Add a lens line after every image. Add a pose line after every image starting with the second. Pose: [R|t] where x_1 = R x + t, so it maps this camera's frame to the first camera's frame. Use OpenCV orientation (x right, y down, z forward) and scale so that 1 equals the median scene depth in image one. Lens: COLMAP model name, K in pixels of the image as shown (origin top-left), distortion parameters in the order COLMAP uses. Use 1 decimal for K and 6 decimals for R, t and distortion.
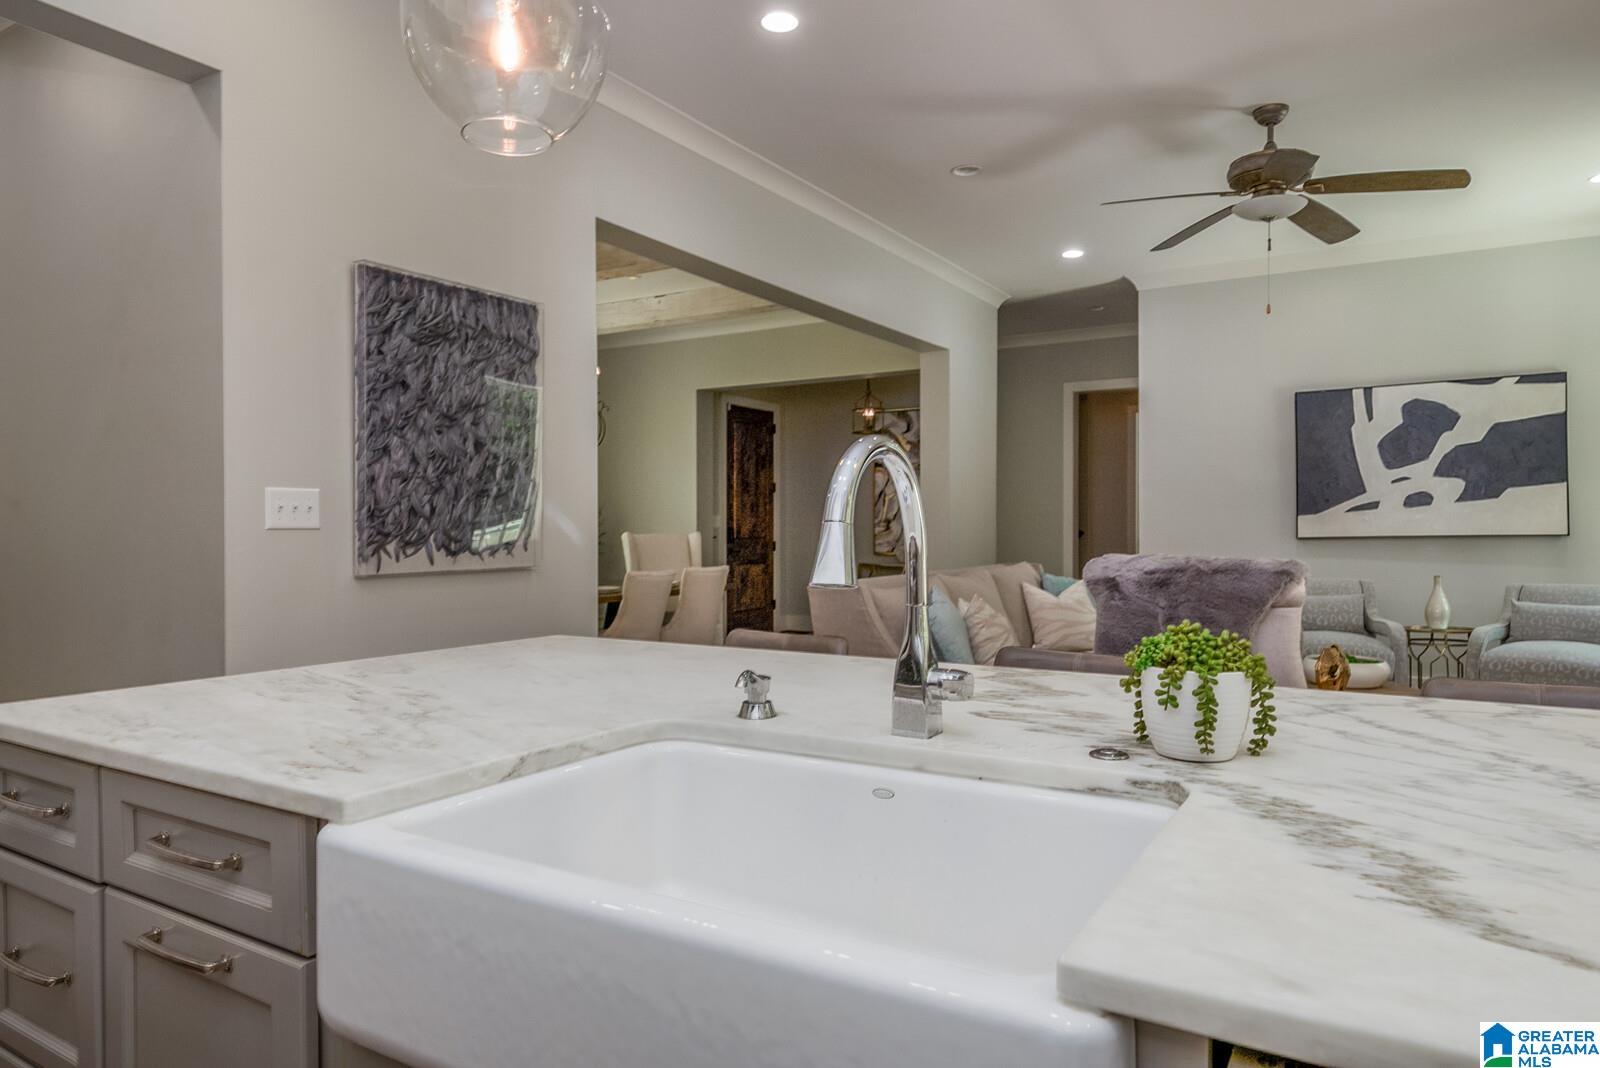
lens RADIAL K [[995.1, 0, 805.8], [0, 995.1, 532.8], [0, 0, 1]] dist [-0.004118, -0.000721]
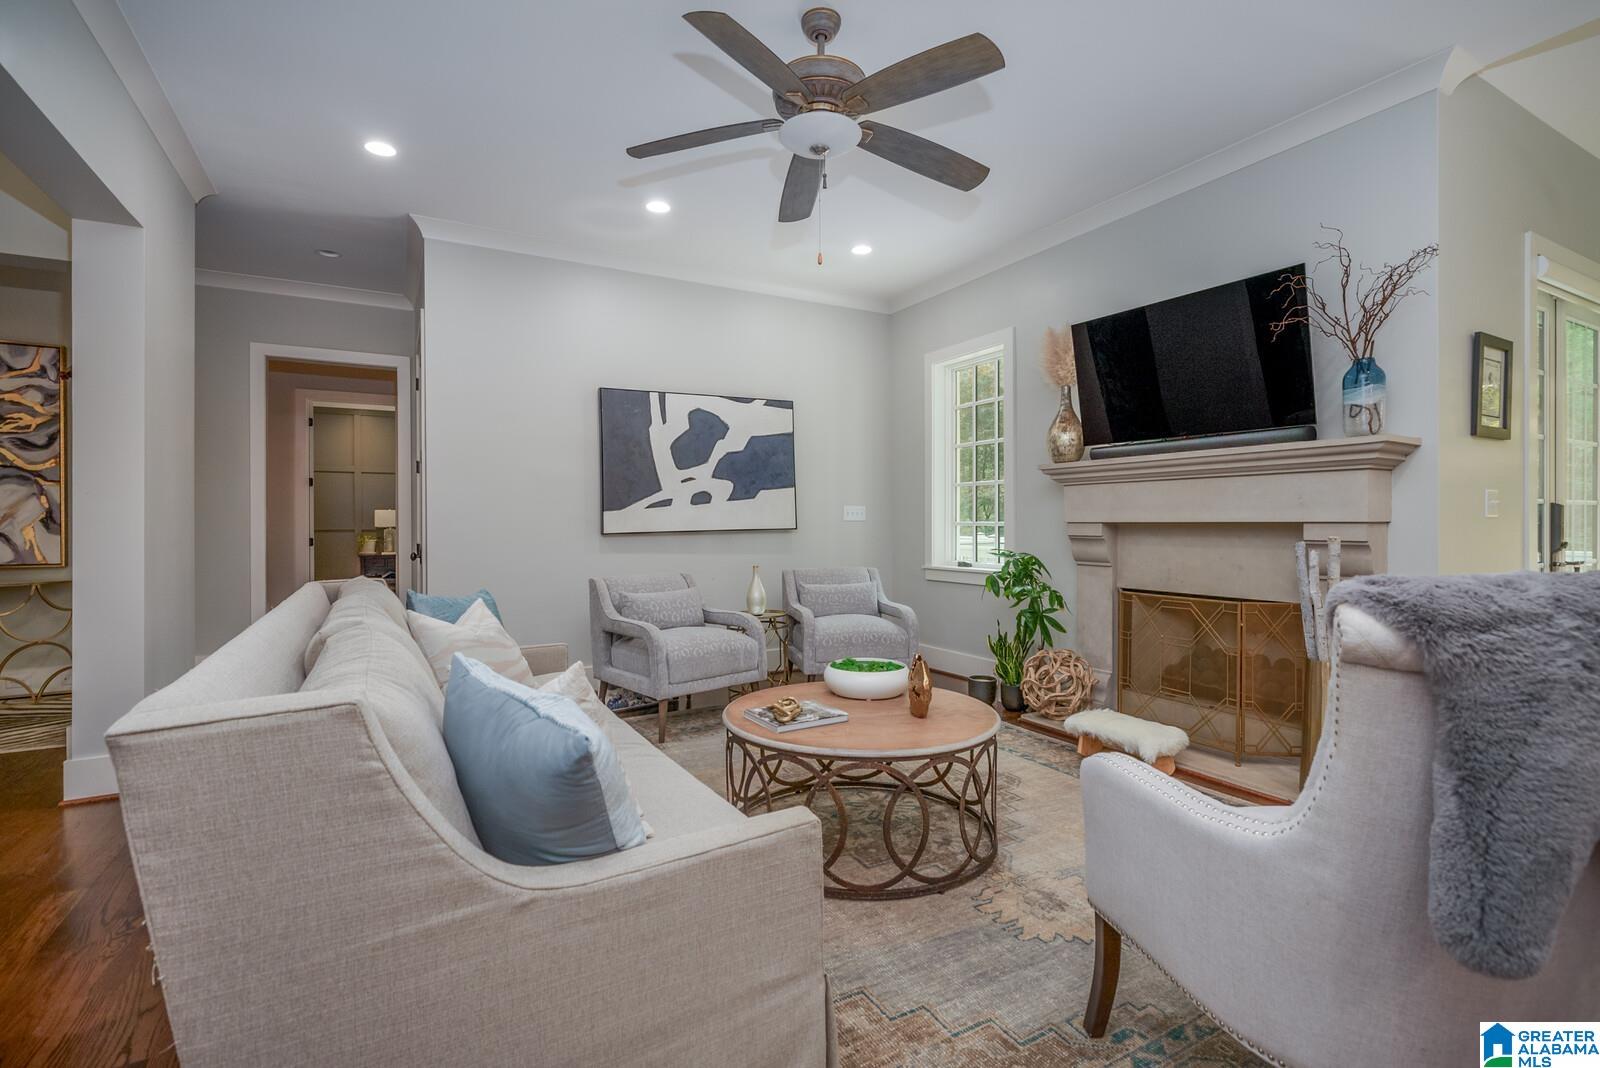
lens RADIAL K [[739.9, 0, 803.2], [0, 739.9, 527.0], [0, 0, 1]] dist [0.003489, -0.000408]
pose [[0.494977, -0.007188, 0.868876, -0.043818], [0.008038, 0.999961, 0.003693, -0.002512], [-0.868869, 0.005156, 0.495015, 0.397439]]
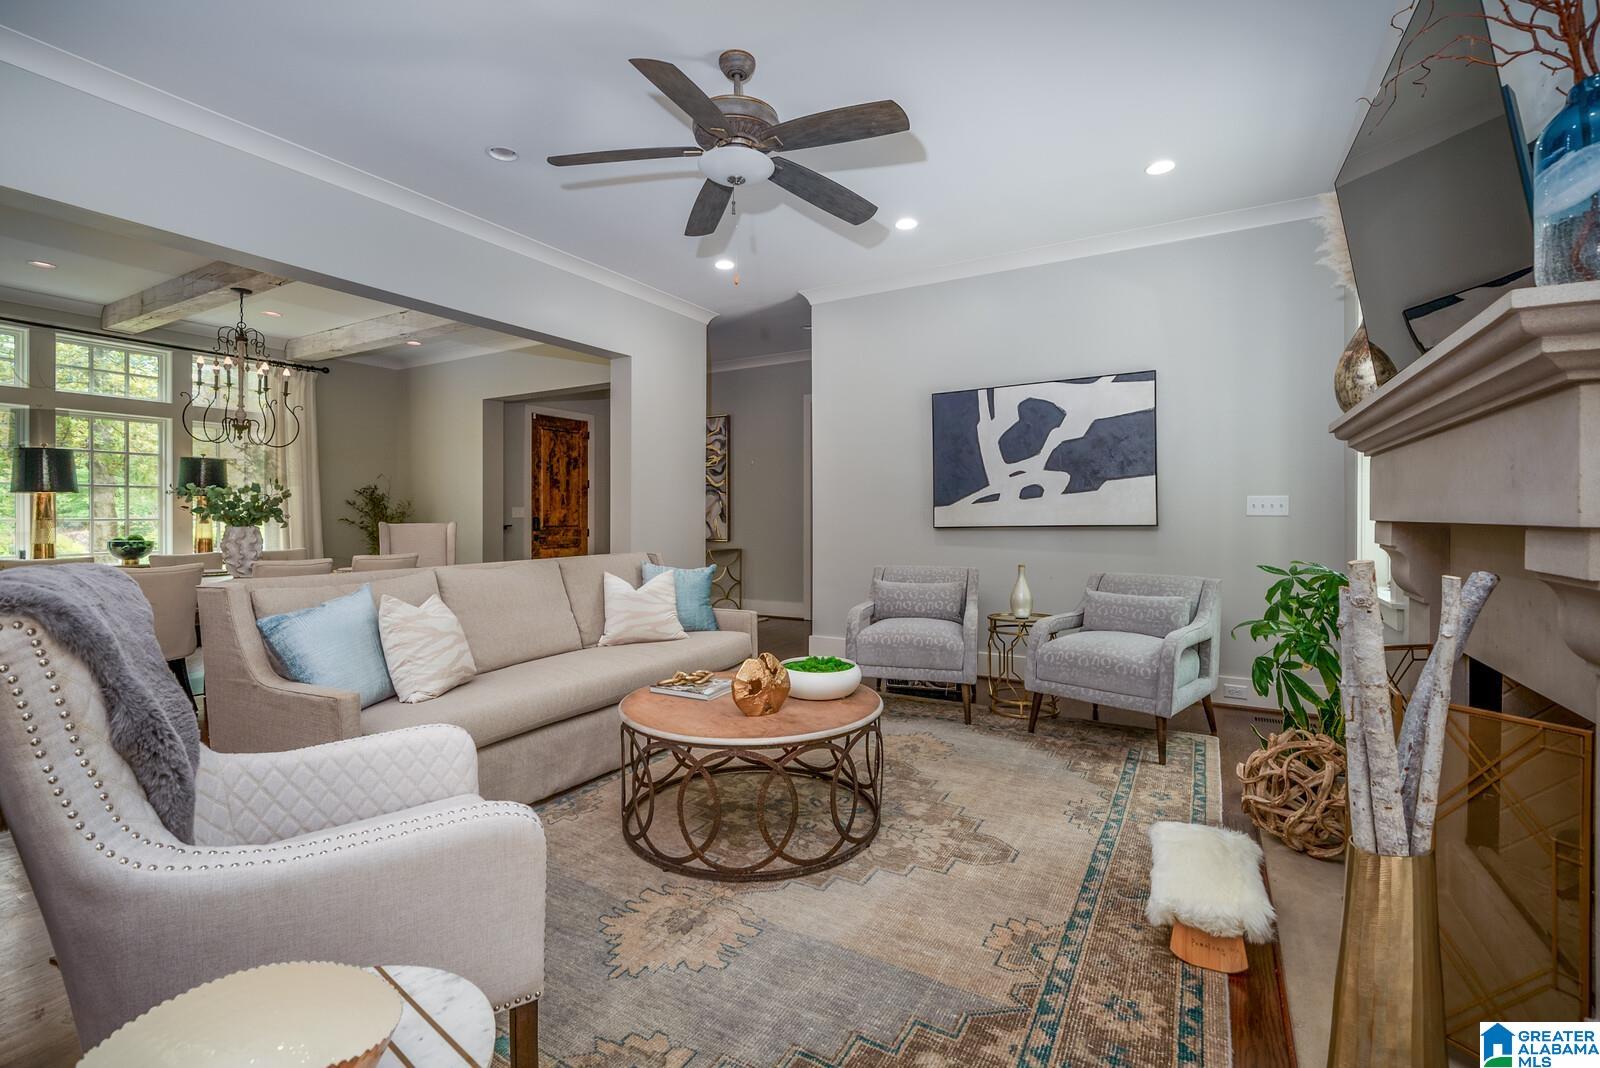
lens RADIAL K [[704.4, 0, 797.6], [0, 704.4, 516.7], [0, 0, 1]] dist [-0.002349, 0.000169]
pose [[0.999833, -0.000765, 0.018244, 0.286873], [0.000854, 0.999988, -0.004856, -0.002617], [-0.018240, 0.004871, 0.999822, 0.200447]]
